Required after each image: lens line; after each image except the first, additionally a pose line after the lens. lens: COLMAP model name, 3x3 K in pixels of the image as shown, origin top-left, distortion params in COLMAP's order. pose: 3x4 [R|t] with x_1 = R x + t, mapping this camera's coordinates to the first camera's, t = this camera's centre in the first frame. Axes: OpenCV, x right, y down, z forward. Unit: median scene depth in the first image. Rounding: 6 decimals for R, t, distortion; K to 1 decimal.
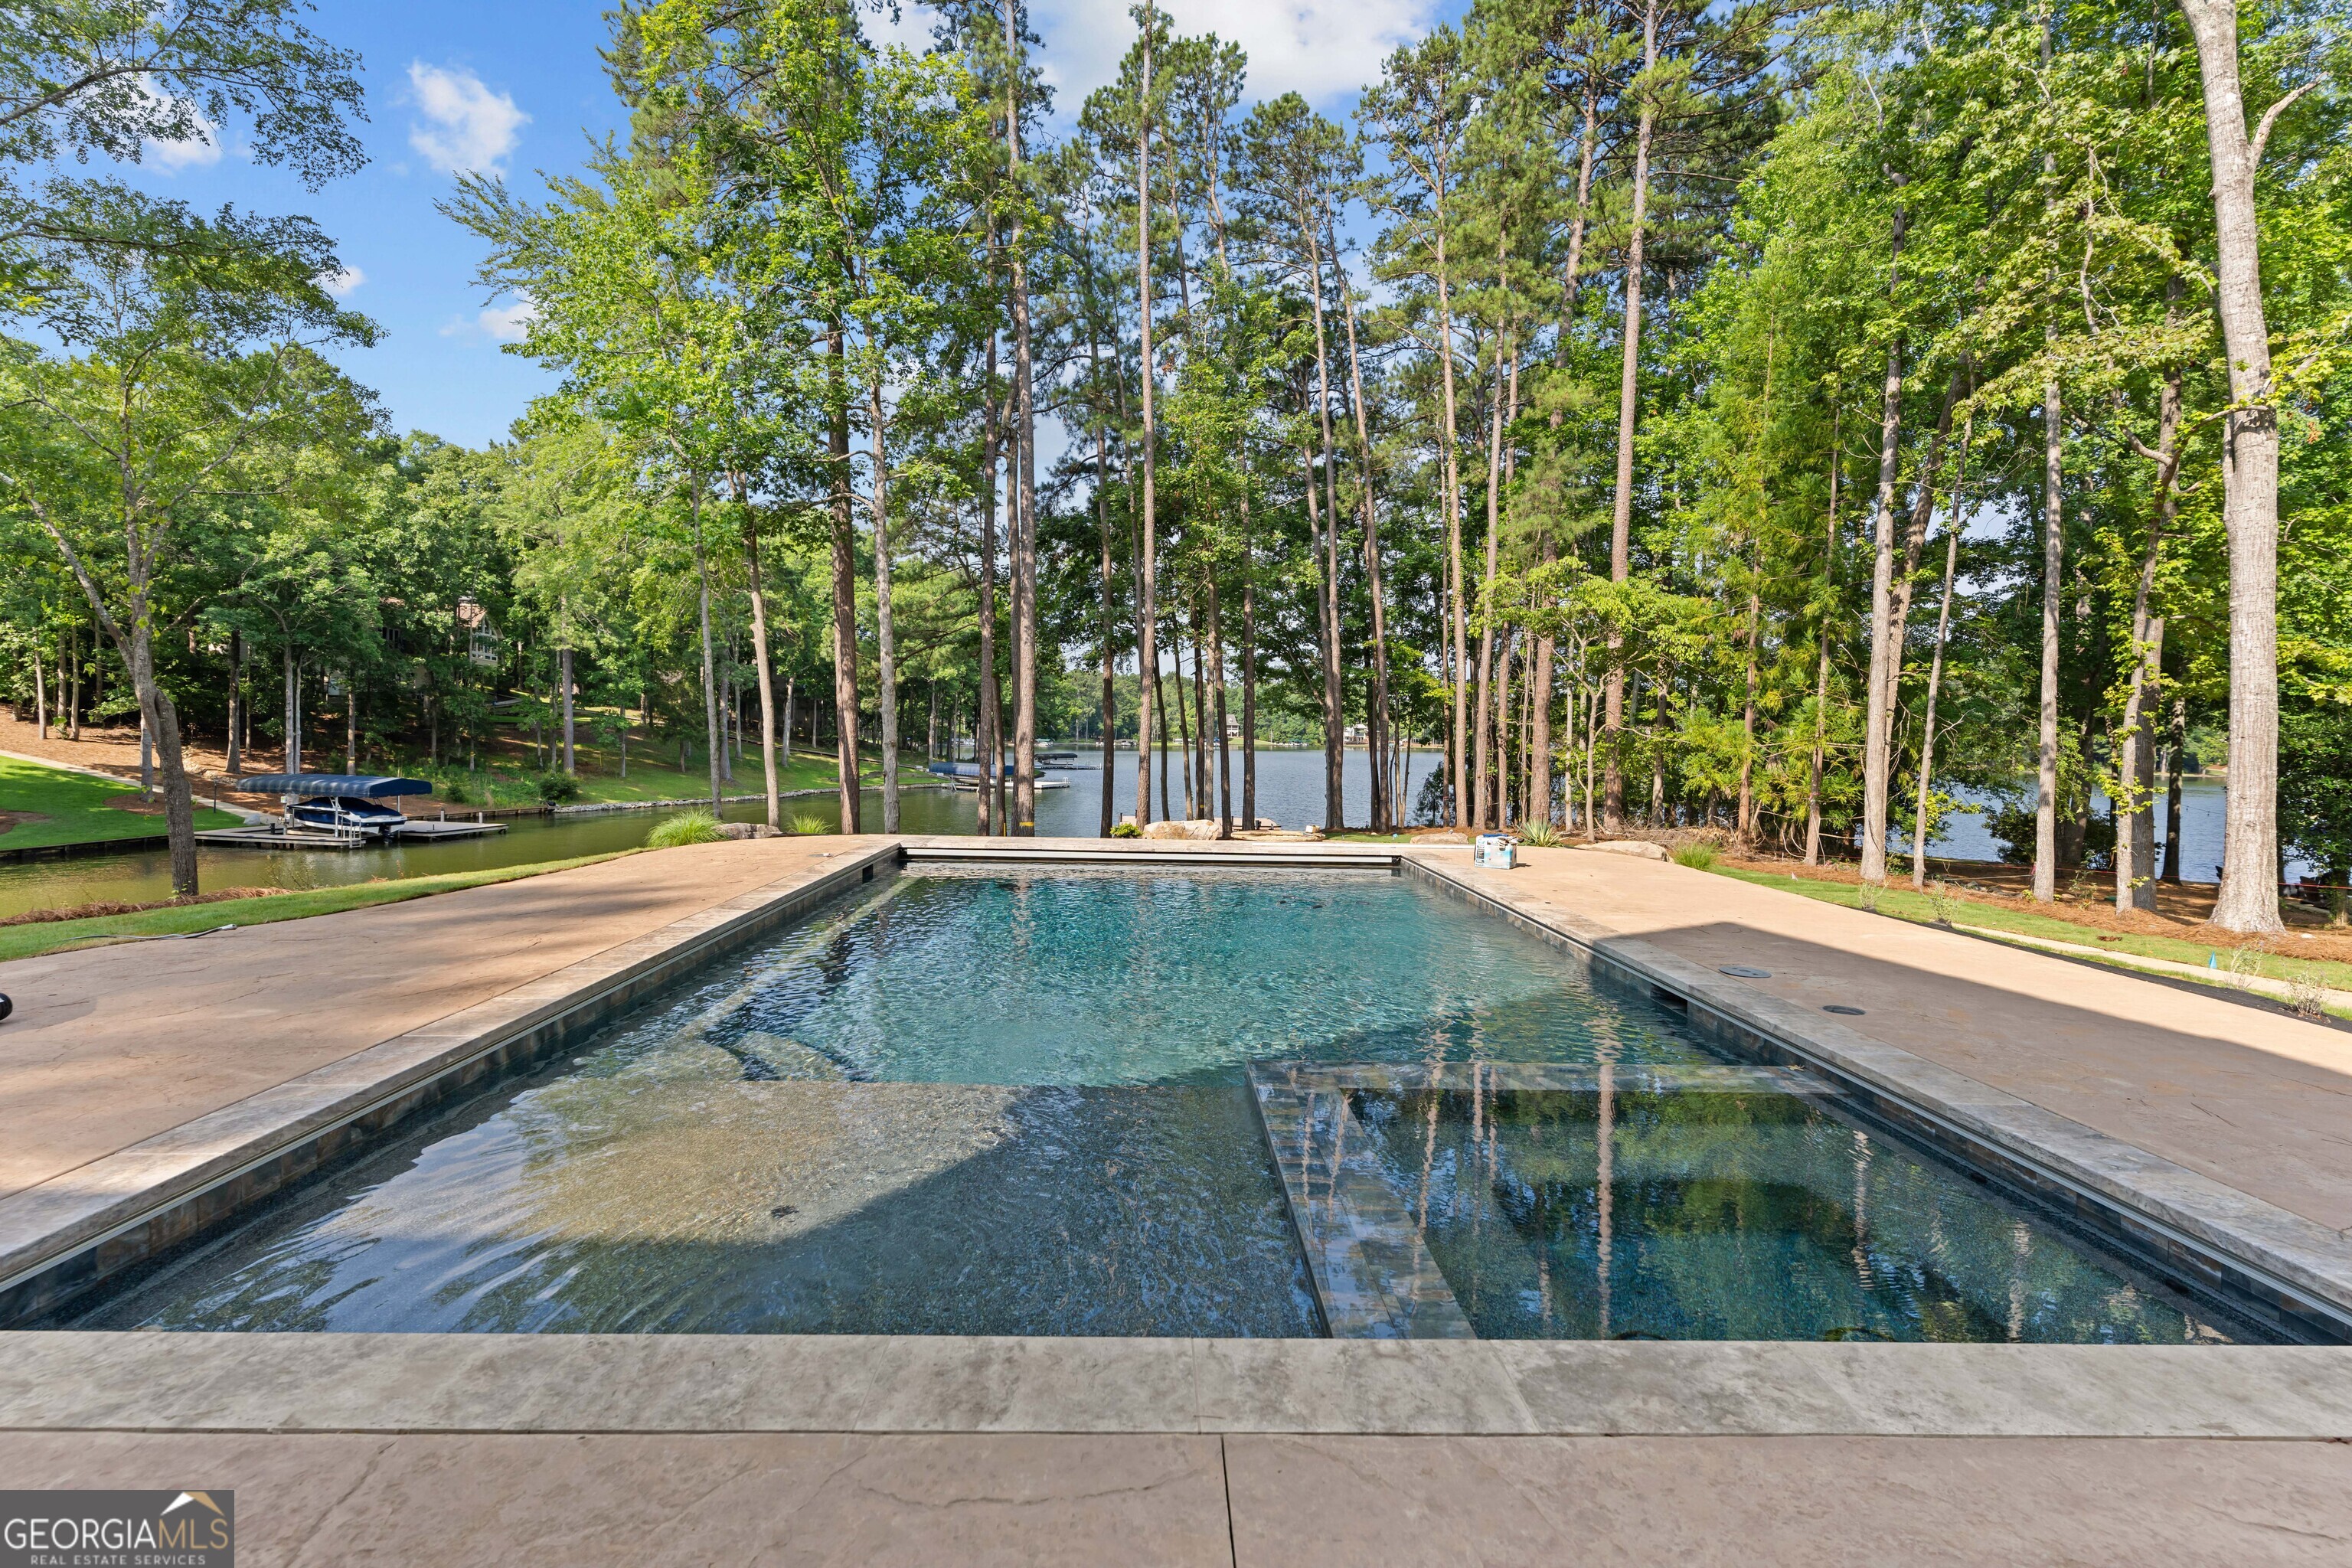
lens RADIAL K [[1116.8, 0, 1169.6], [0, 1116.8, 769.6], [0, 0, 1]] dist [0.000142, -0.000653]
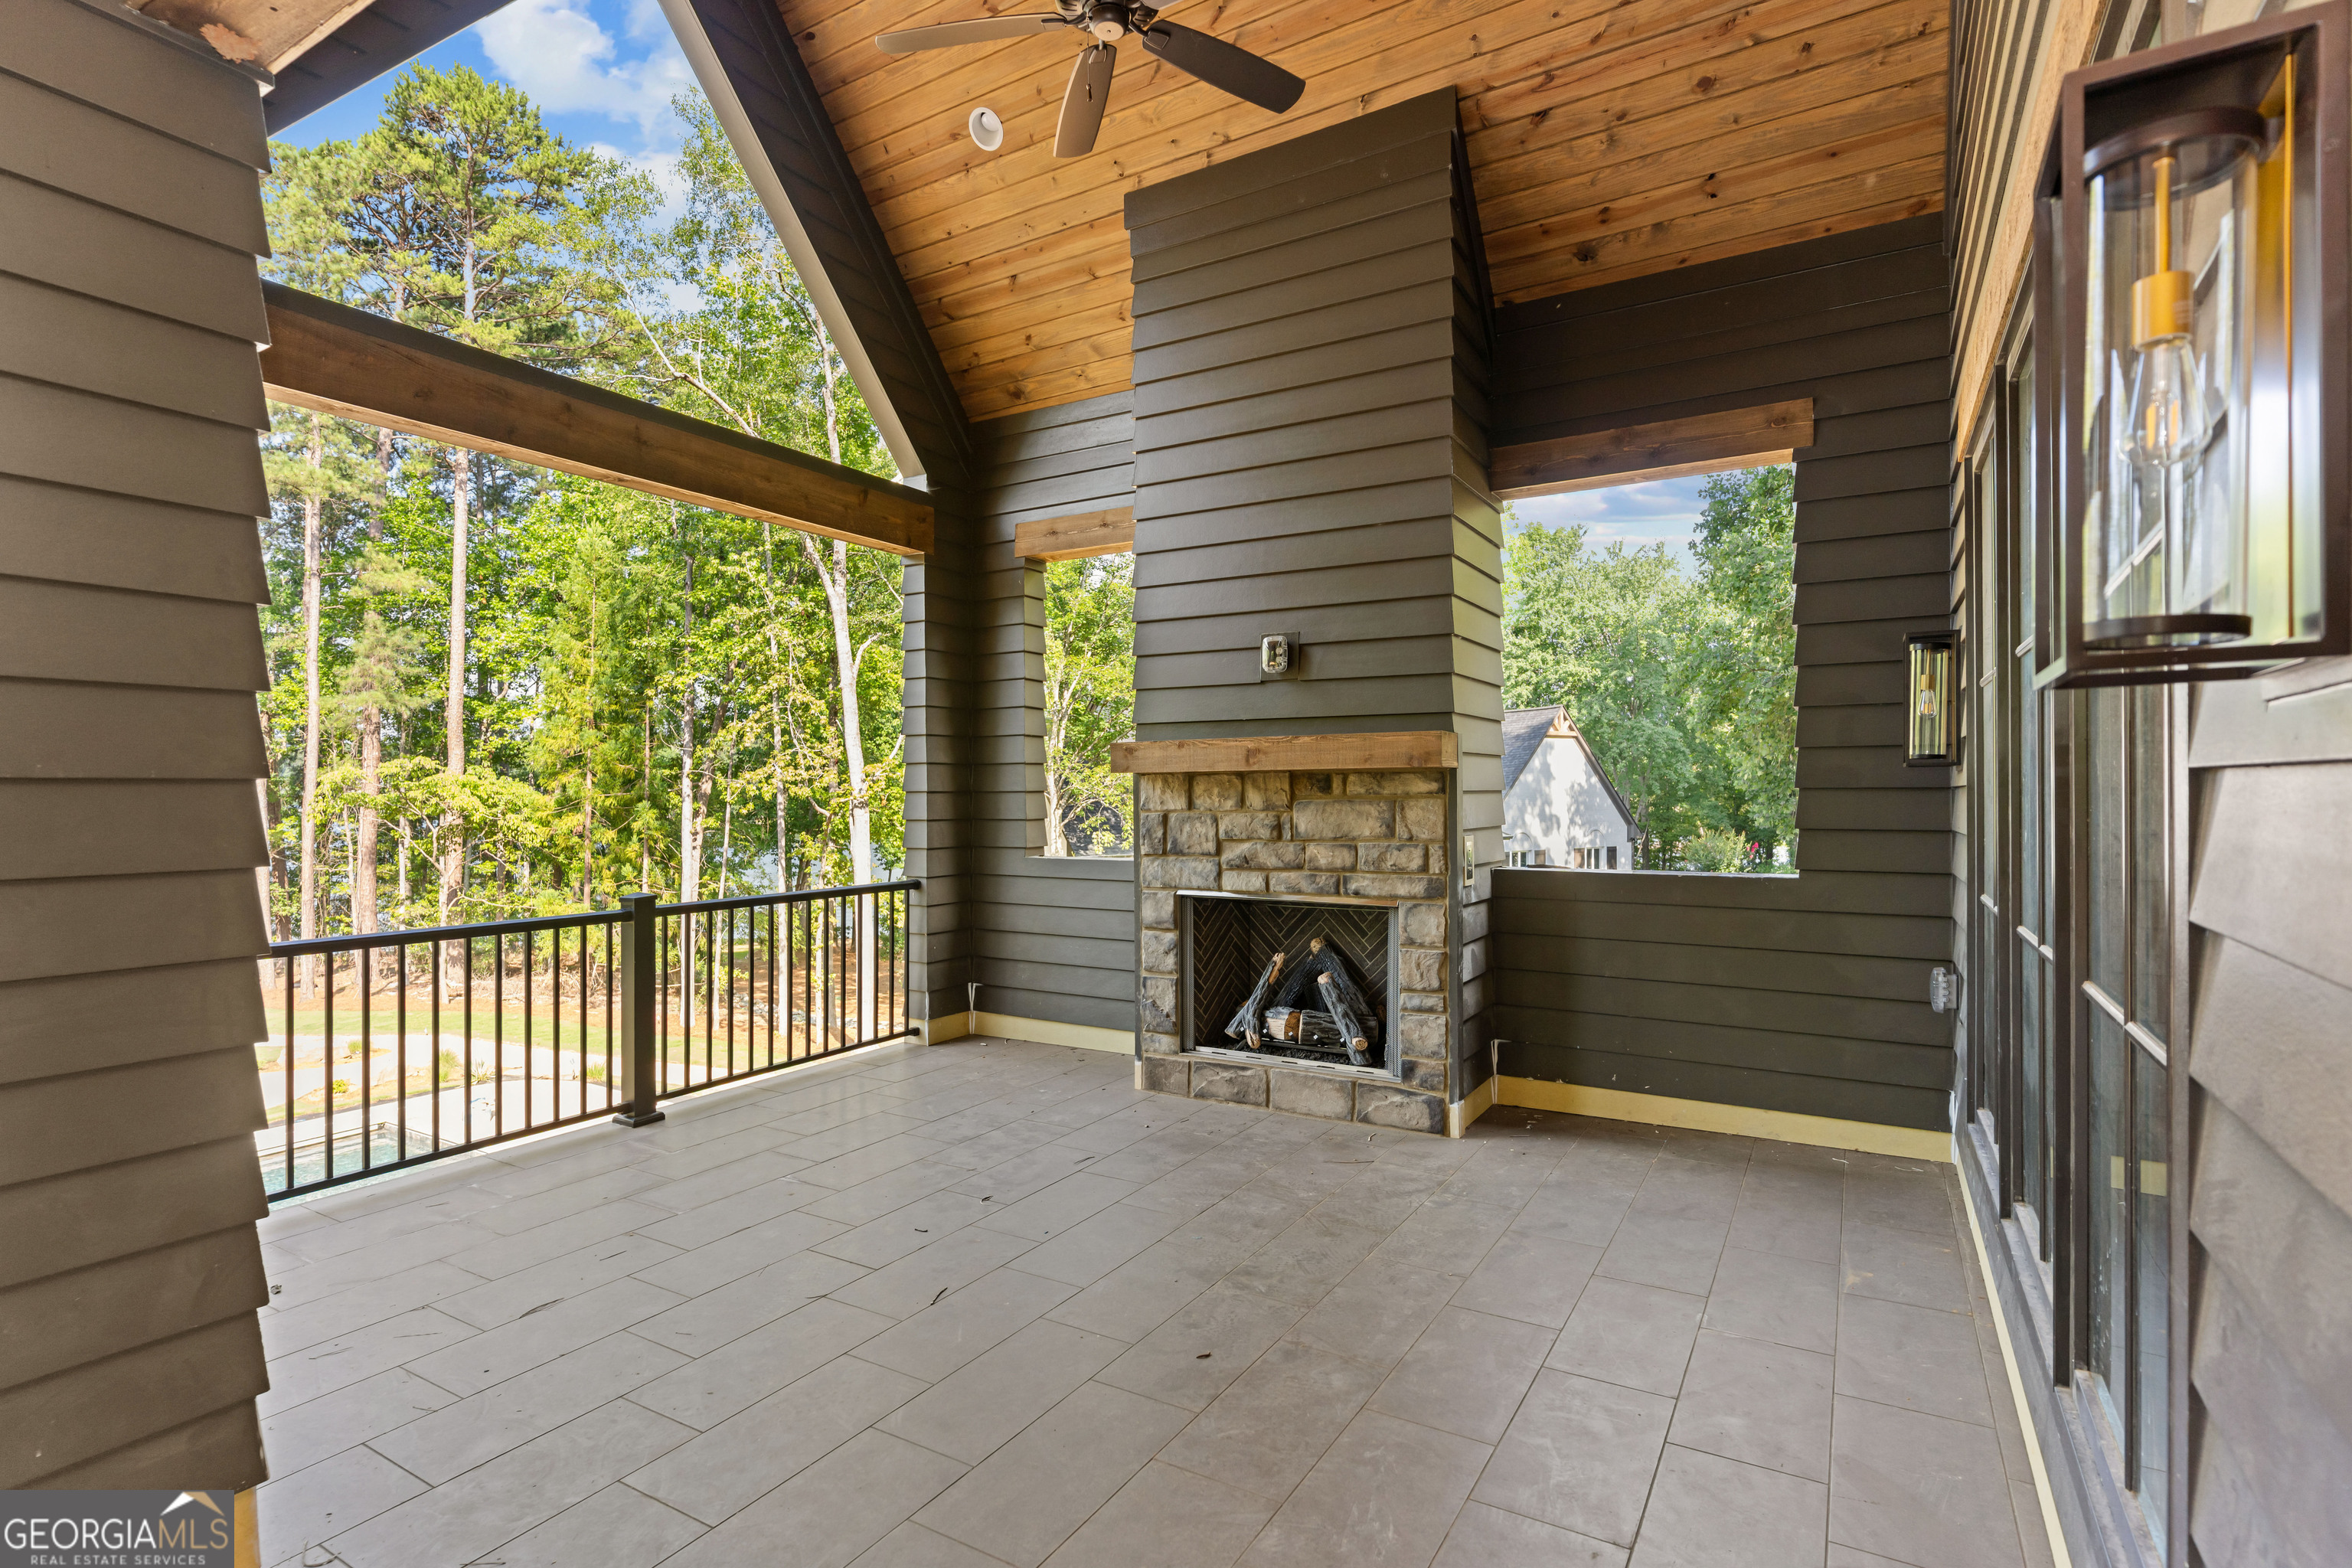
lens RADIAL K [[1127.0, 0, 1165.1], [0, 1127.0, 786.7], [0, 0, 1]] dist [-0.000955, -0.000007]
pose [[0.548091, -0.016785, 0.836250, -0.176984], [0.041894, 0.999095, -0.007405, -0.121306], [-0.835369, 0.039092, 0.548298, -0.236353]]
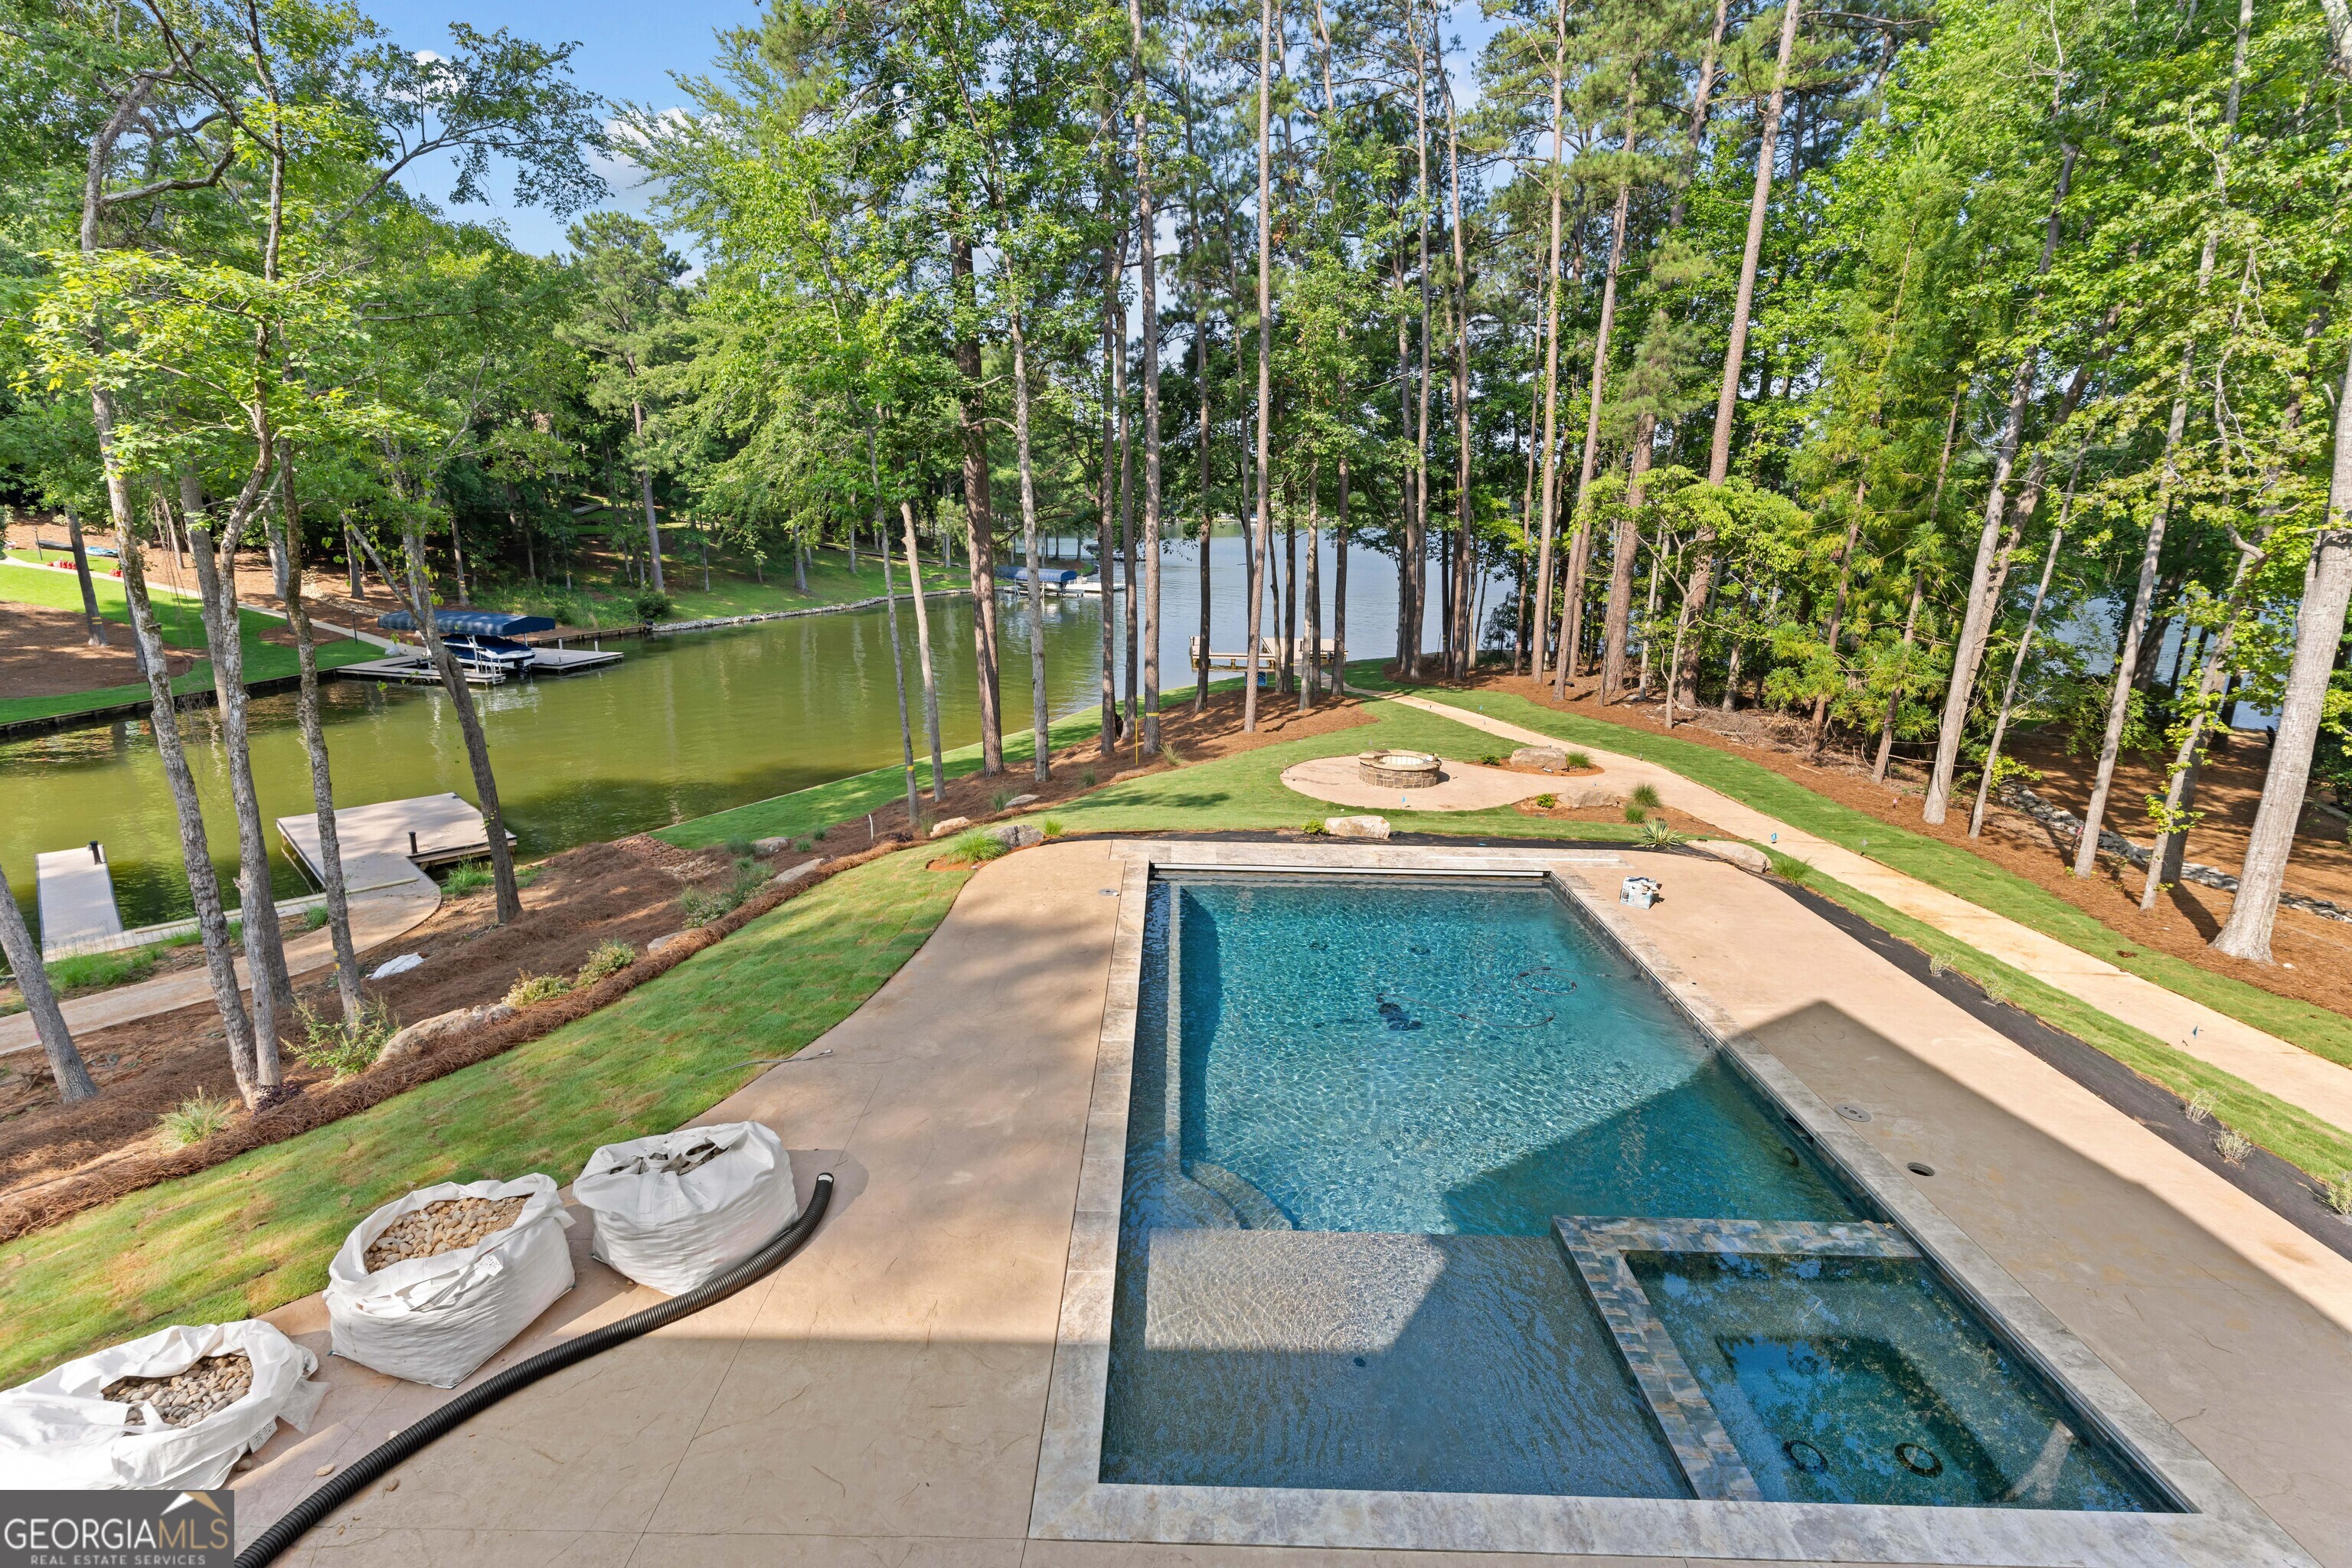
lens RADIAL K [[1106.7, 0, 1164.9], [0, 1106.7, 786.9], [0, 0, 1]] dist [-0.000124, -0.000458]
pose [[0.999303, 0.008491, -0.036340, -0.077894], [-0.000340, 0.975806, 0.218638, -0.123803], [0.037317, -0.218473, 0.975129, -0.084270]]
